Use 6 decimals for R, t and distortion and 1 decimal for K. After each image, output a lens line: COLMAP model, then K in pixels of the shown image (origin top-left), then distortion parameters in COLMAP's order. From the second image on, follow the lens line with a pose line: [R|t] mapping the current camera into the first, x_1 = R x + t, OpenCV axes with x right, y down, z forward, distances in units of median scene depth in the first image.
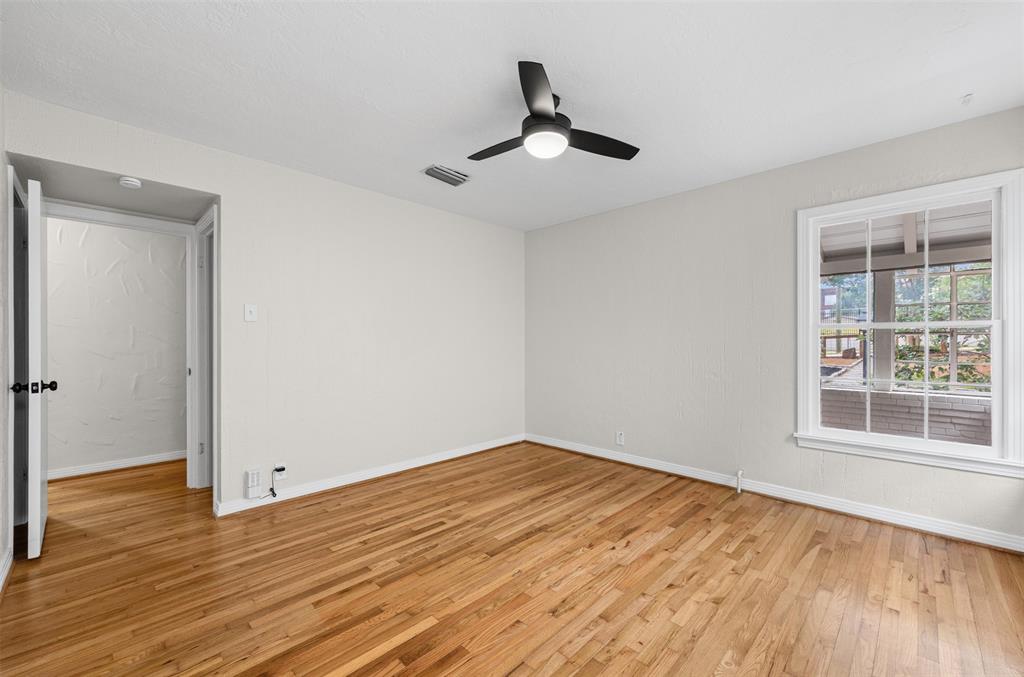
lens RADIAL K [[415.3, 0, 506.5], [0, 415.3, 344.5], [0, 0, 1]] dist [-0.001678, -0.000062]
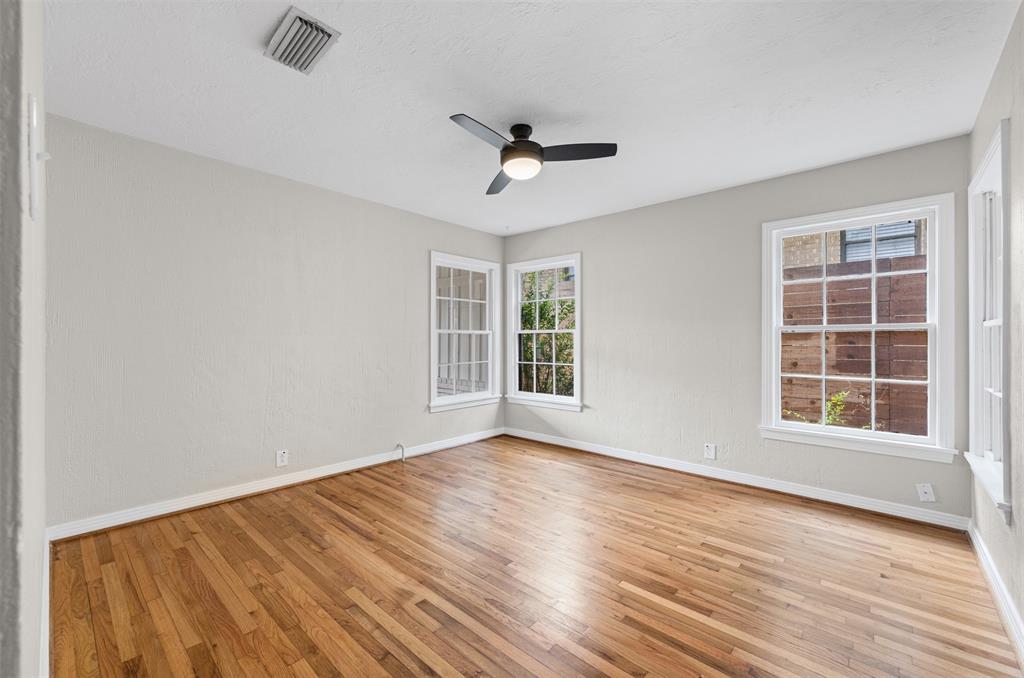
lens RADIAL K [[415.3, 0, 505.9], [0, 415.3, 337.4], [0, 0, 1]] dist [-0.001678, -0.000062]
pose [[-0.036095, 0.009227, 0.999306, -0.766101], [0.005735, 0.999943, -0.009026, -0.005168], [-0.999332, 0.005405, -0.036146, 0.790277]]
